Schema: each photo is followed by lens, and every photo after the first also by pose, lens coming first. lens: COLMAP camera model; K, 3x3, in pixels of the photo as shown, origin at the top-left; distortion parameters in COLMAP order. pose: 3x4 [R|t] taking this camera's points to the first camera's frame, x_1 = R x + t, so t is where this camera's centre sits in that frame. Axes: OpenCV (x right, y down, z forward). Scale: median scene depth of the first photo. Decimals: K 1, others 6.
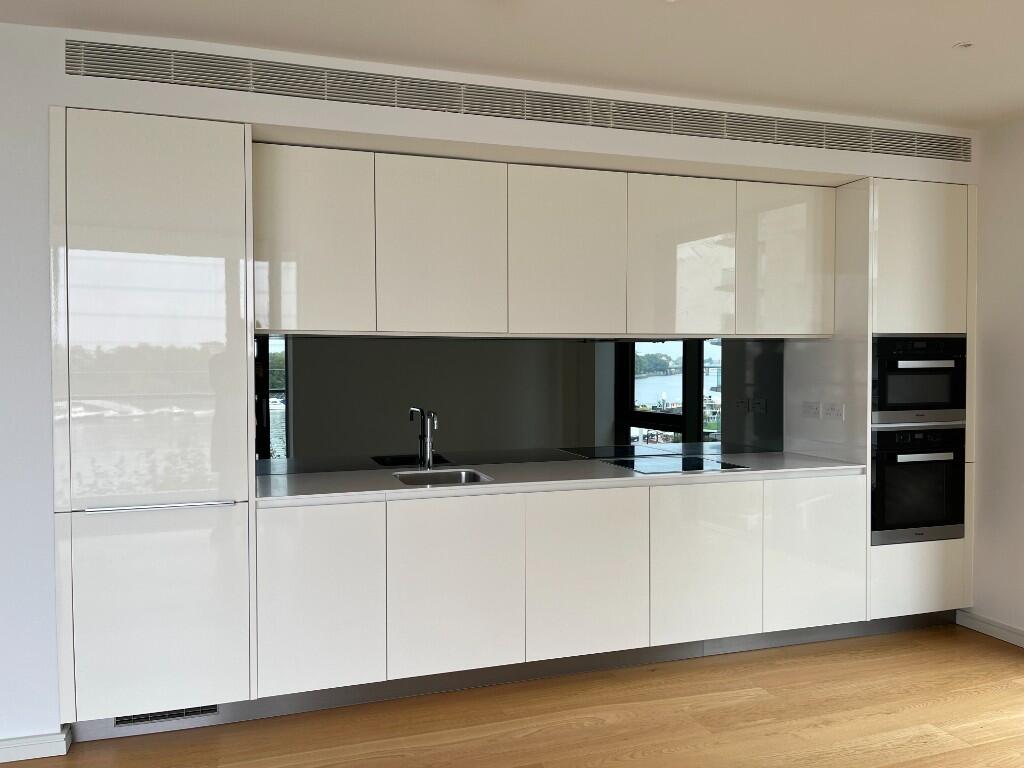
lens RADIAL K [[779.1, 0, 515.0], [0, 779.1, 383.5], [0, 0, 1]] dist [0.068752, -0.098779]
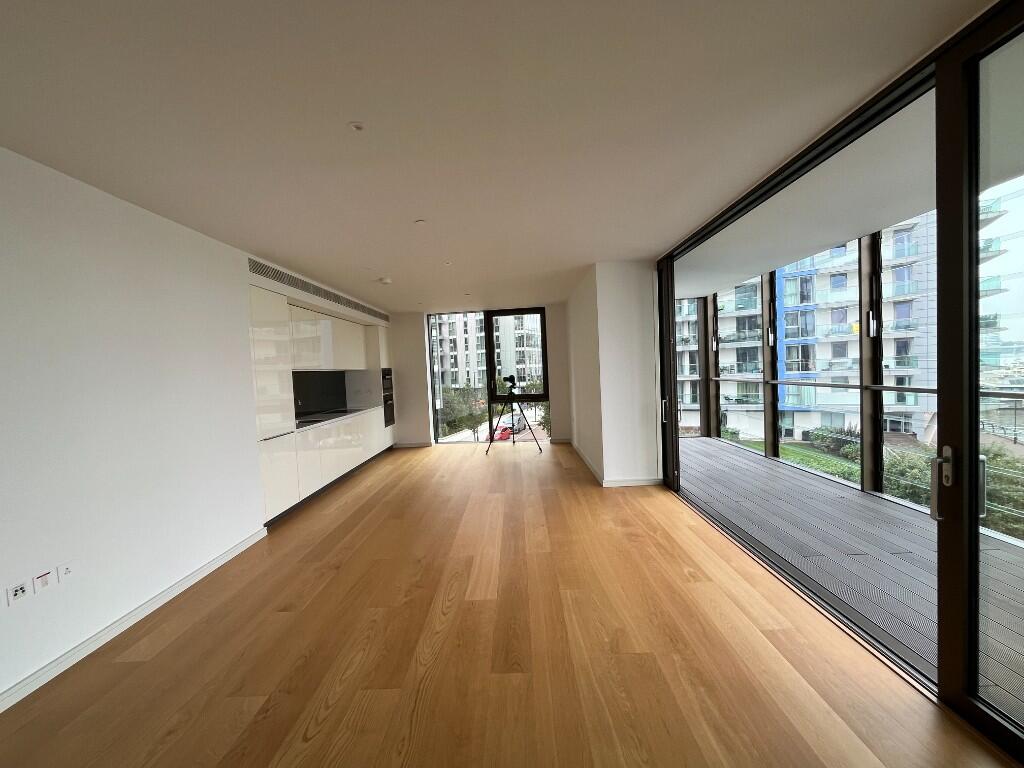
lens RADIAL K [[412.2, 0, 511.8], [0, 412.2, 386.1], [0, 0, 1]] dist [-0.002686, -0.000068]
pose [[0.319729, -0.050327, 0.946171, -1.122892], [0.067778, 0.997245, 0.030140, -0.000557], [-0.945082, 0.054493, 0.322260, -0.159106]]
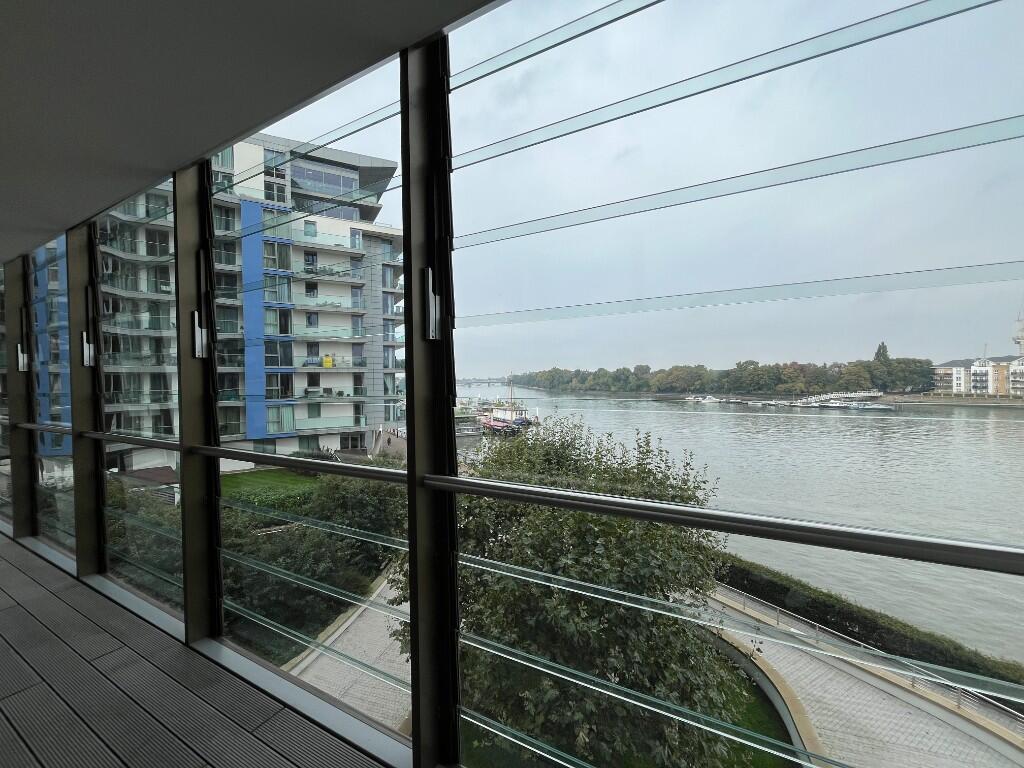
lens RADIAL K [[412.2, 0, 511.8], [0, 412.2, 386.1], [0, 0, 1]] dist [-0.002686, -0.000068]
pose [[-0.682586, 0.003567, 0.730796, -0.949596], [0.034598, 0.999025, 0.027439, 0.013543], [-0.729986, 0.044013, -0.682044, -0.753145]]
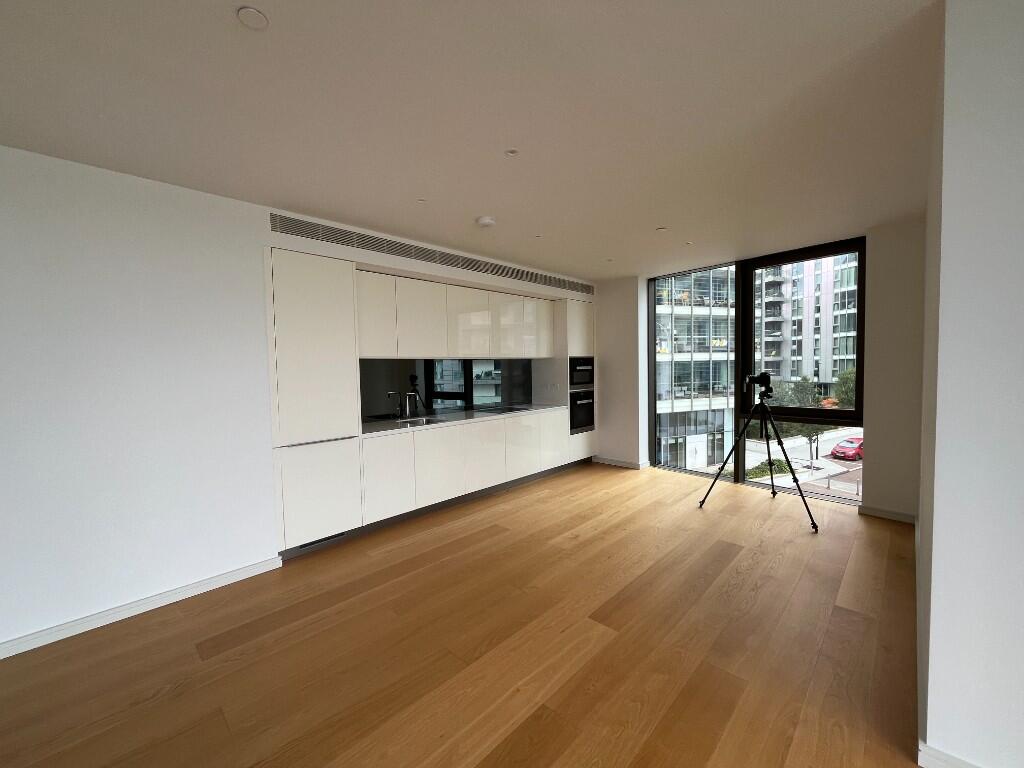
lens RADIAL K [[412.2, 0, 511.8], [0, 412.2, 386.1], [0, 0, 1]] dist [-0.002686, -0.000068]
pose [[0.884094, -0.036463, 0.465885, -0.376814], [0.028574, 0.999304, 0.023987, -0.002453], [-0.466435, -0.007894, 0.884520, -0.156865]]
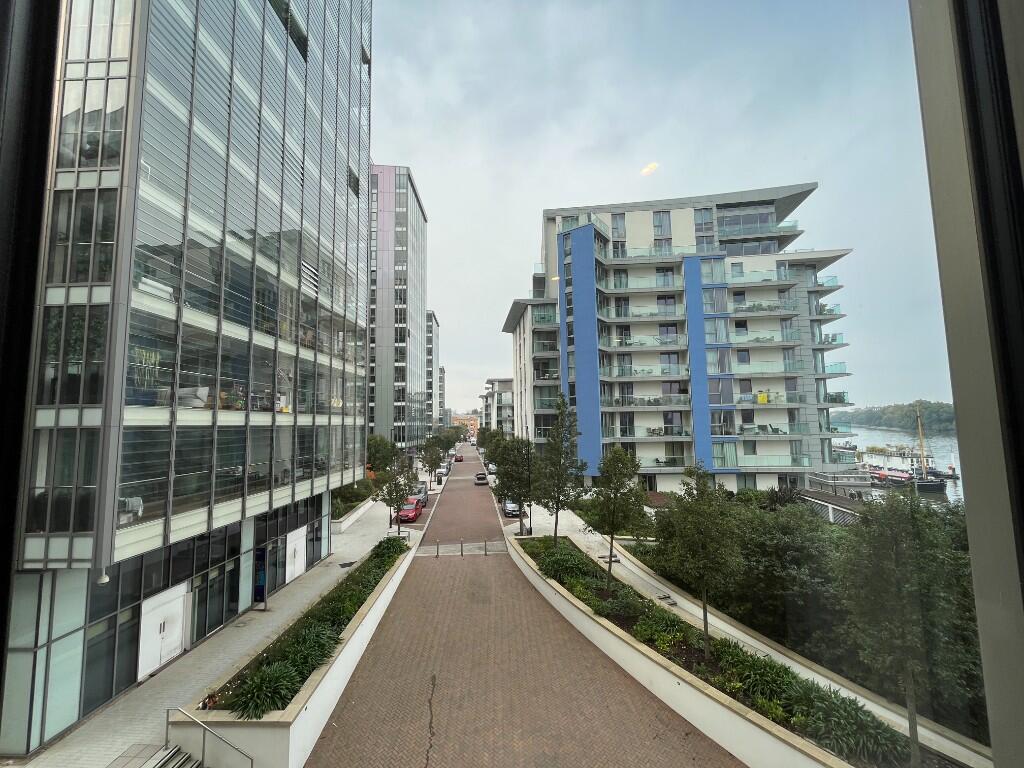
lens RADIAL K [[412.2, 0, 511.8], [0, 412.2, 386.1], [0, 0, 1]] dist [-0.002686, -0.000068]
pose [[-0.099307, 0.098484, 0.990171, 0.335102], [0.043317, 0.994575, -0.094578, -0.070578], [-0.994113, 0.033499, -0.103035, 2.751694]]
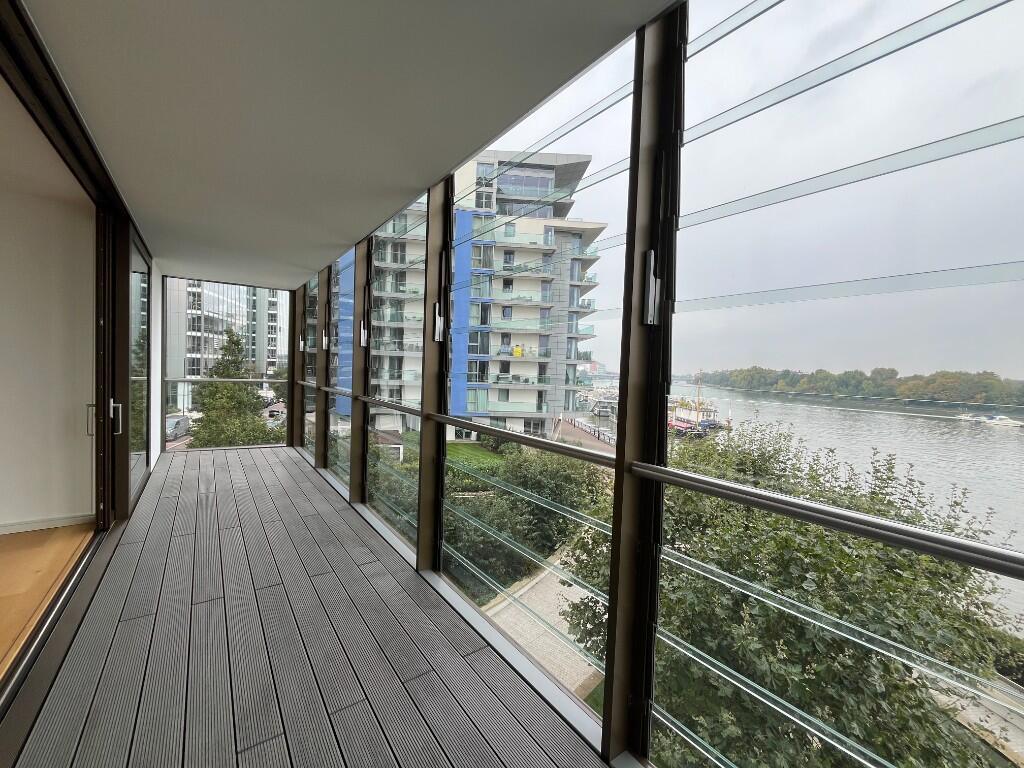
lens RADIAL K [[412.2, 0, 511.8], [0, 412.2, 386.1], [0, 0, 1]] dist [-0.002686, -0.000068]
pose [[-0.316993, -0.043309, 0.947439, -0.935465], [-0.014629, 0.999061, 0.040774, 0.020547], [-0.948315, -0.000935, -0.317329, -0.725820]]
